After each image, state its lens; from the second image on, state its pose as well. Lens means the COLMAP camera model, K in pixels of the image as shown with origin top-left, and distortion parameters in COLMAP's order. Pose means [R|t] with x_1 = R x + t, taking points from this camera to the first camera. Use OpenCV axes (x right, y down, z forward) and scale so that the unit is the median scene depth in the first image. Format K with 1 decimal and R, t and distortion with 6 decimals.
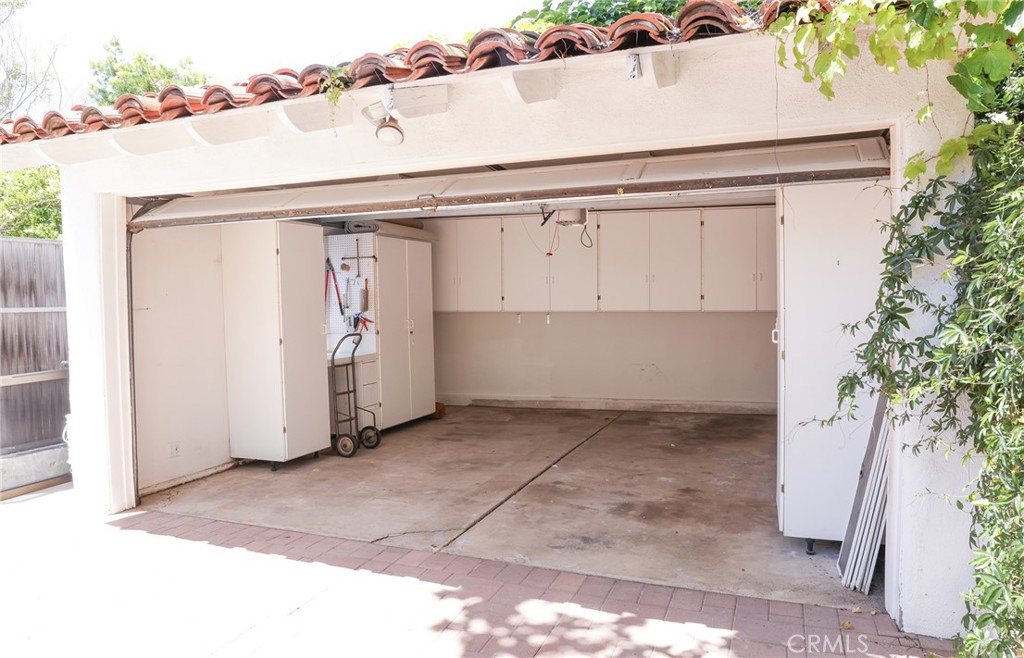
lens RADIAL K [[703.6, 0, 512.0], [0, 703.6, 329.0], [0, 0, 1]] dist [-0.111260, 0.097048]
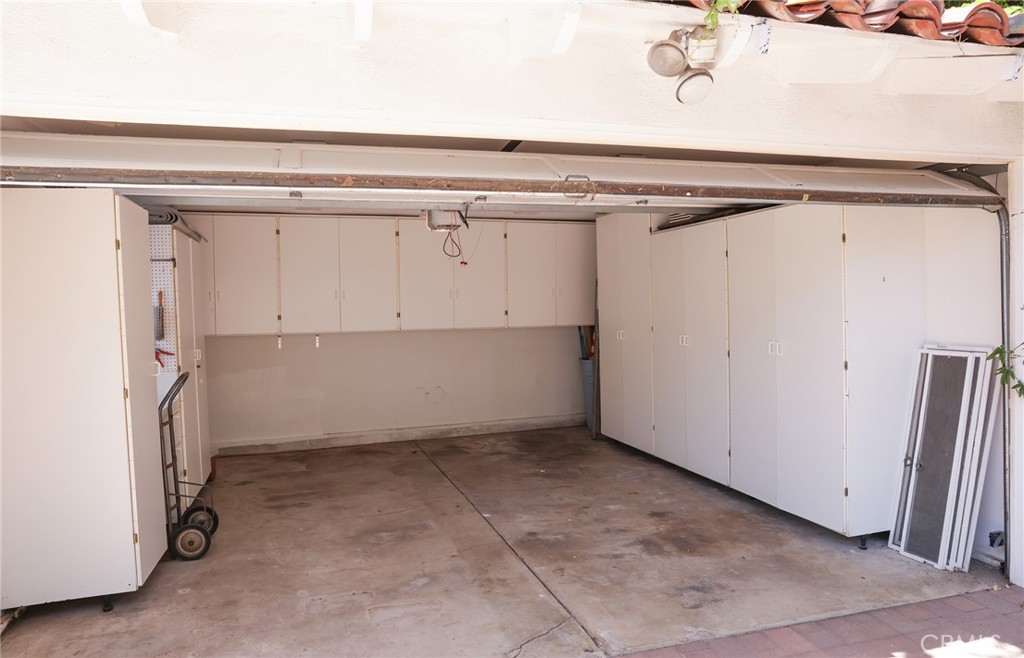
lens RADIAL K [[703.6, 0, 512.0], [0, 703.6, 329.0], [0, 0, 1]] dist [-0.111260, 0.097048]
pose [[0.785638, -0.024792, 0.618190, -0.515069], [0.039085, 0.999190, -0.009600, -0.022060], [-0.617451, 0.031705, 0.785970, 0.382843]]
